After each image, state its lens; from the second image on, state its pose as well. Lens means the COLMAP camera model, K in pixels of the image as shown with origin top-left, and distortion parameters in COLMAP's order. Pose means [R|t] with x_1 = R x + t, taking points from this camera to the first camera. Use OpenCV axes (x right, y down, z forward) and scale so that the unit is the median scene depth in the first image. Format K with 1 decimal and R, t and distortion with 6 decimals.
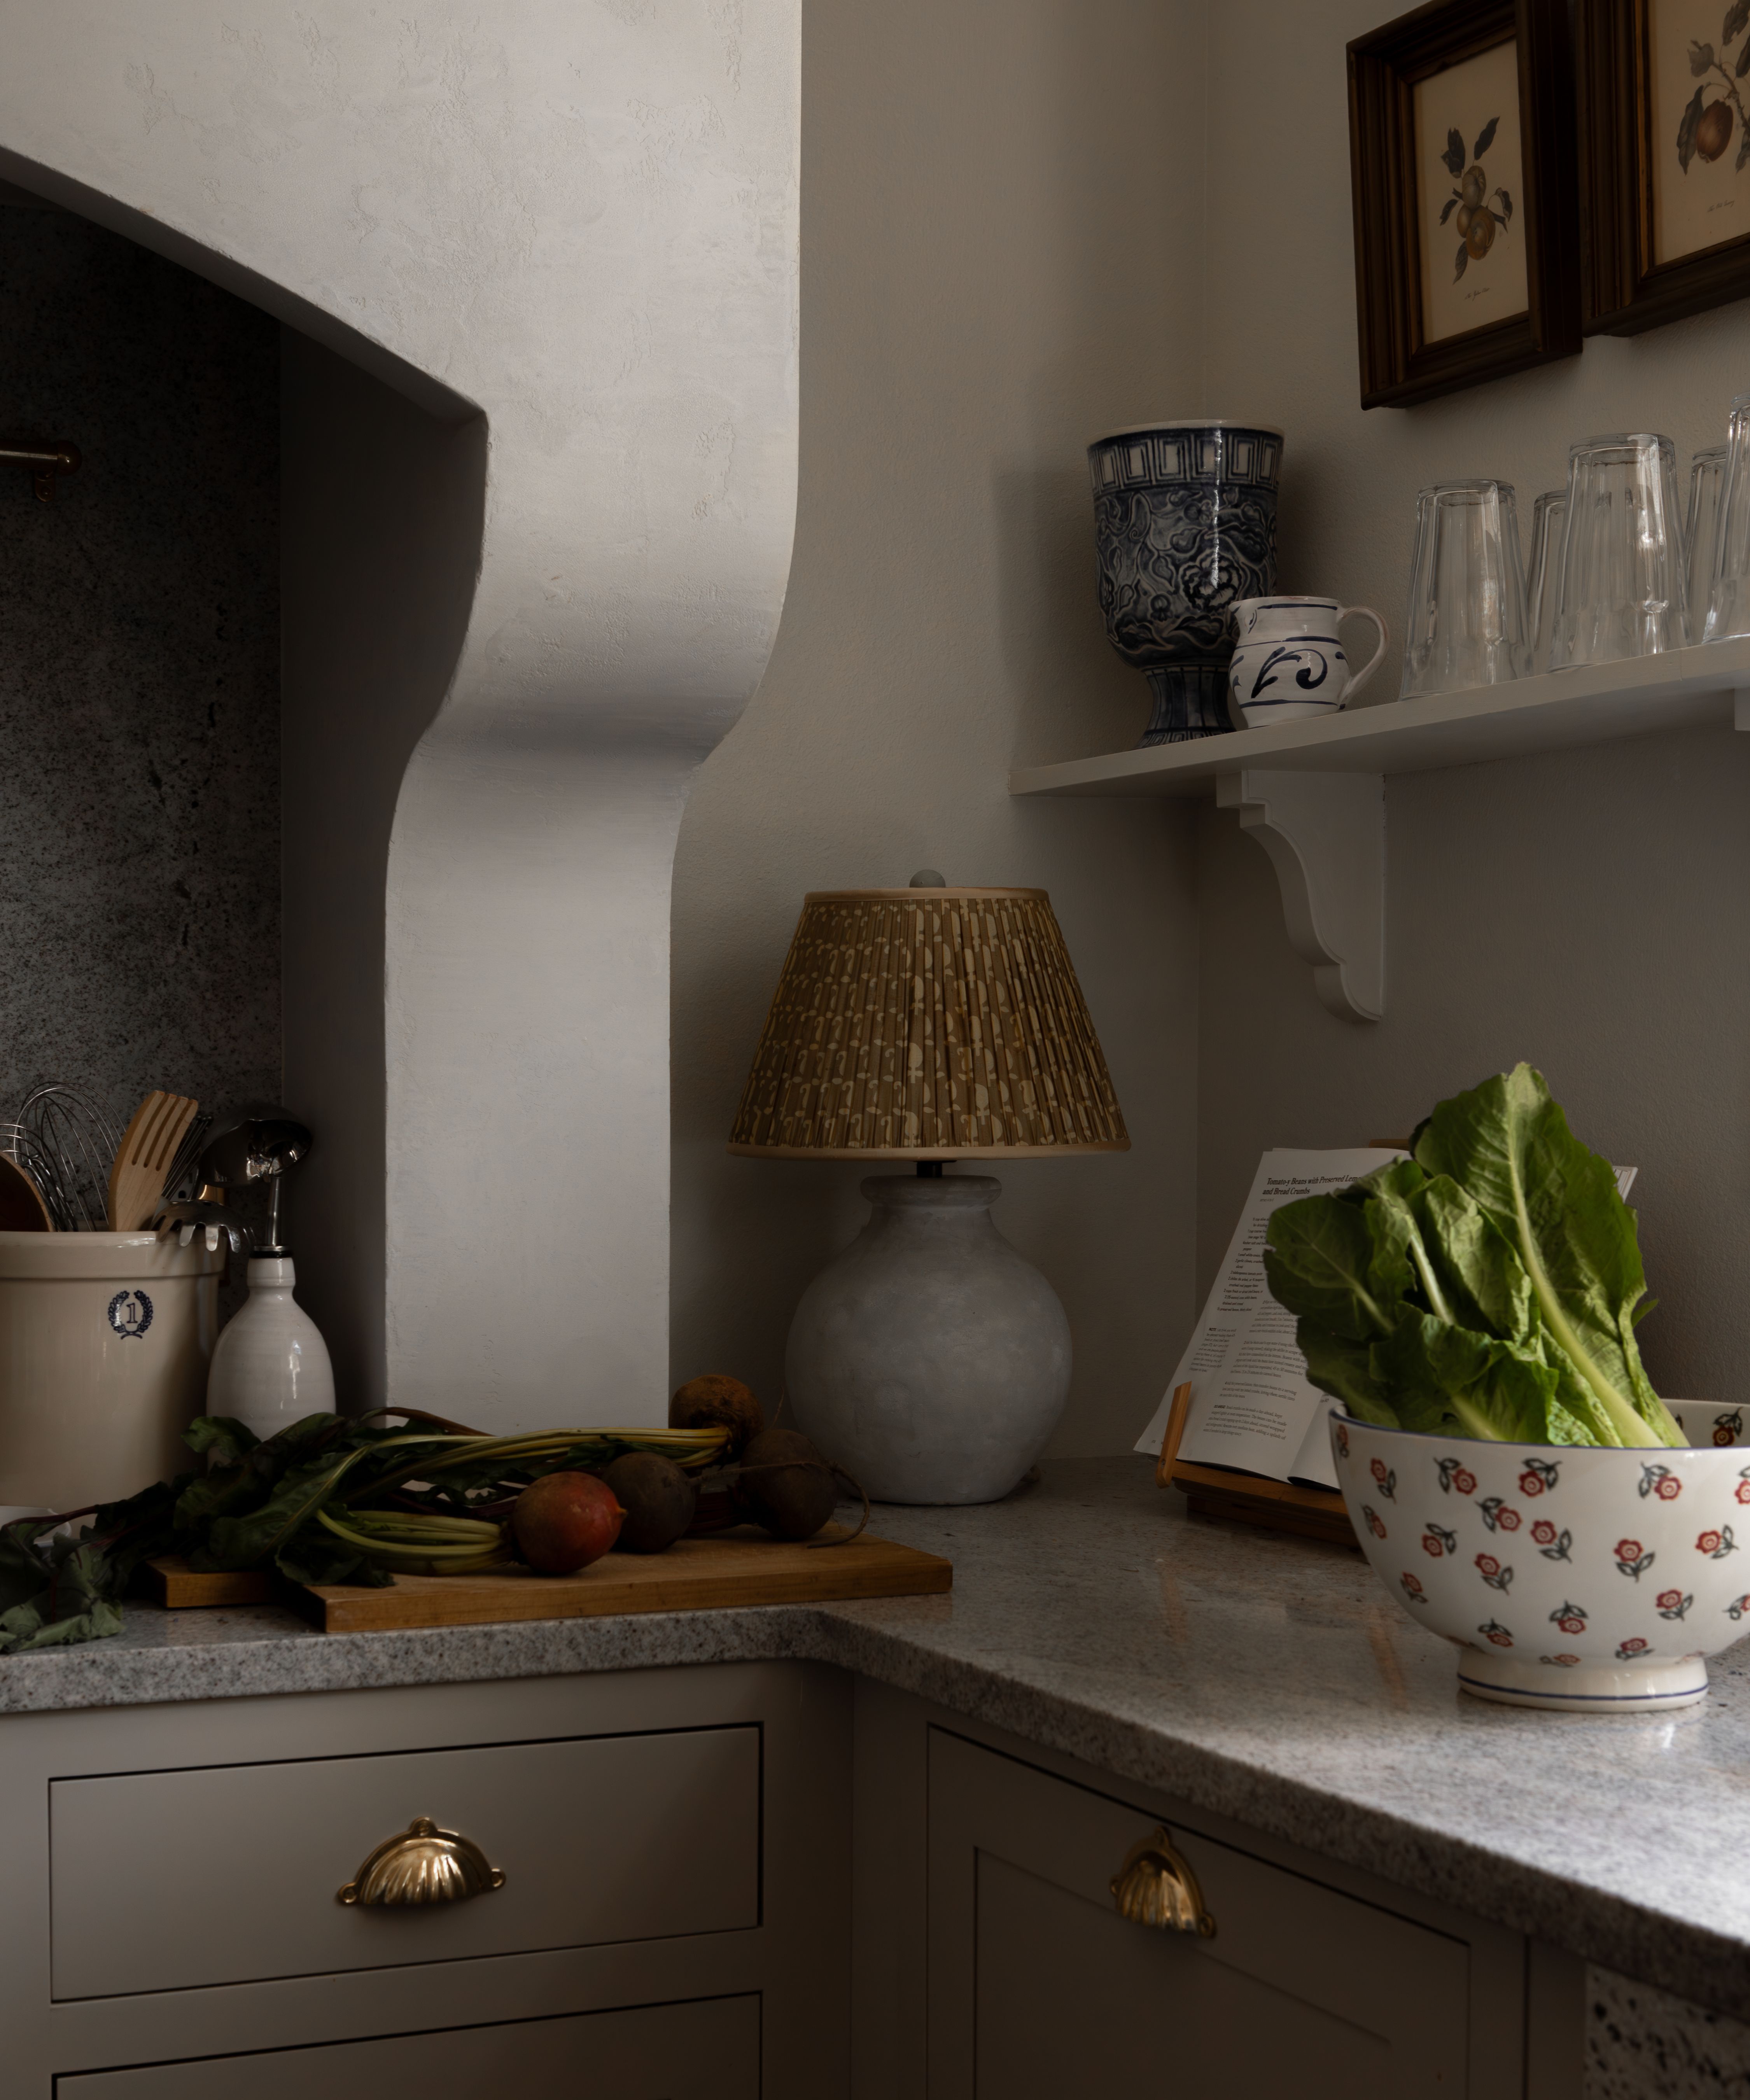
lens RADIAL K [[3164.2, 0, 876.1], [0, 3164.2, 1228.8], [0, 0, 1]] dist [0.010797, -0.095720]
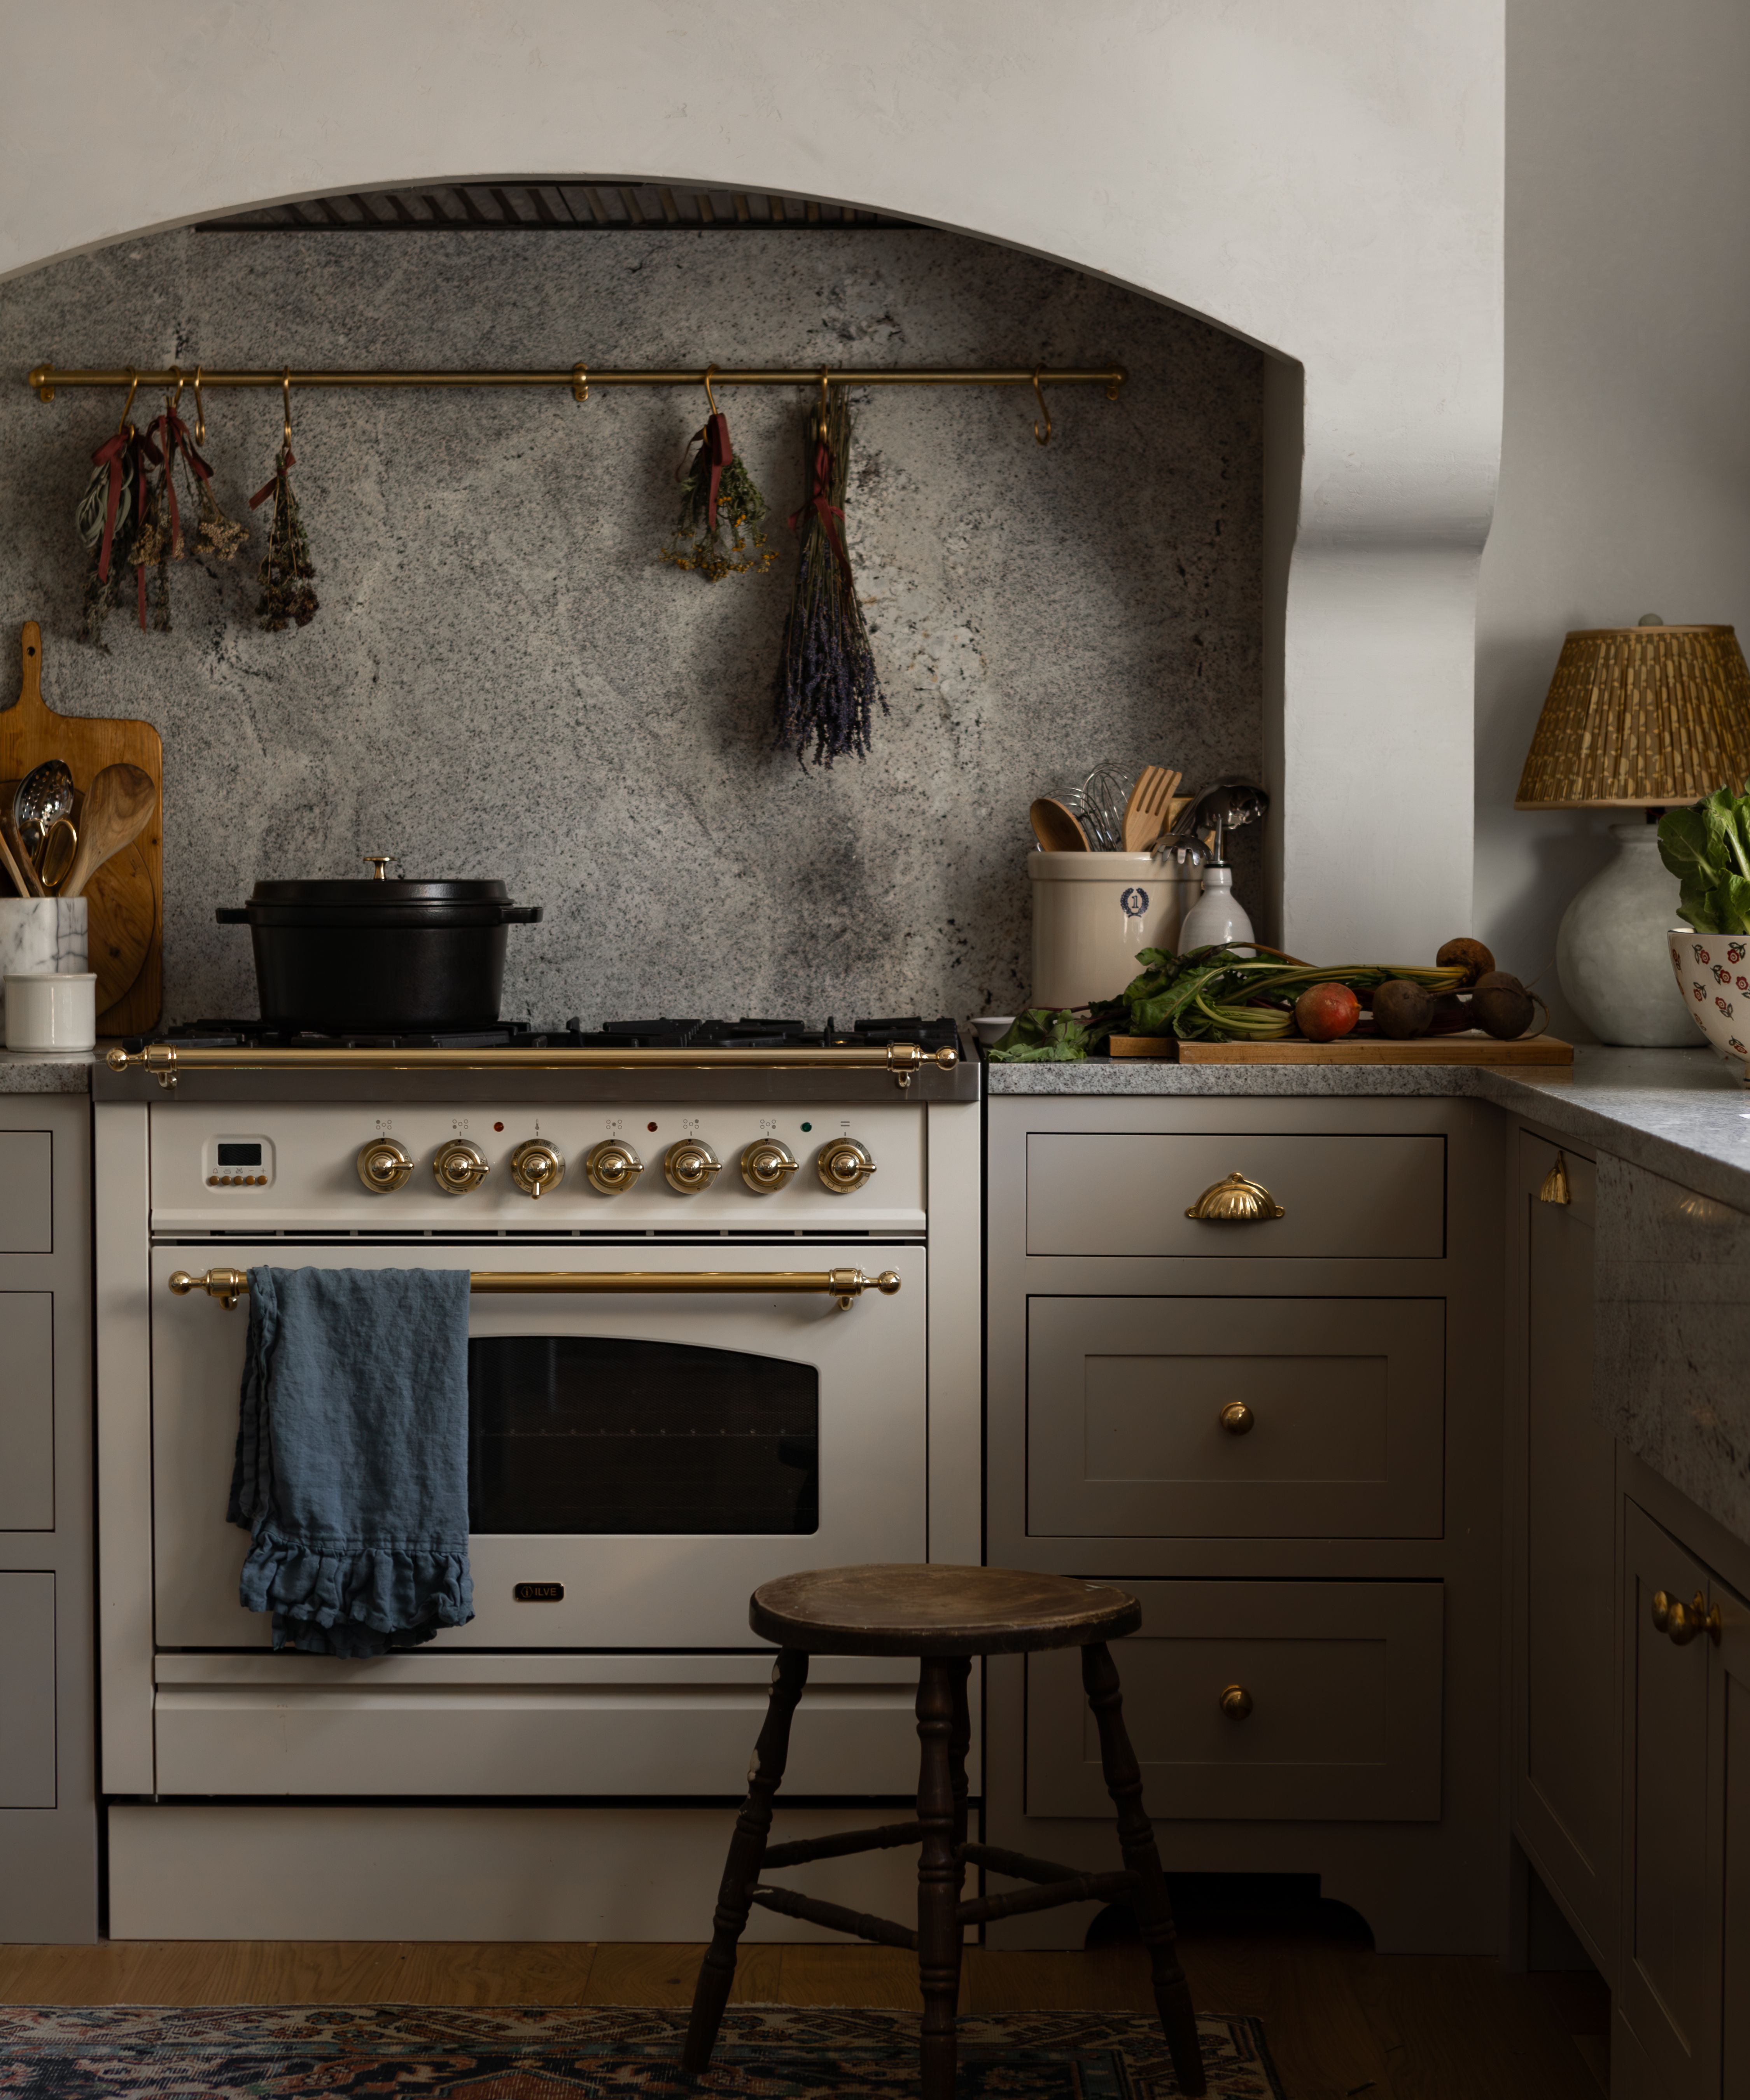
lens RADIAL K [[4500.5, 0, 875.0], [0, 4500.5, 1050.0], [0, 0, 1]] dist [-0.131188, 0.697174]
pose [[0.894668, 0.012883, -0.446547, 0.678232], [-0.014548, 0.999894, -0.000301, 0.105201], [0.446496, 0.006765, 0.894760, -1.130729]]
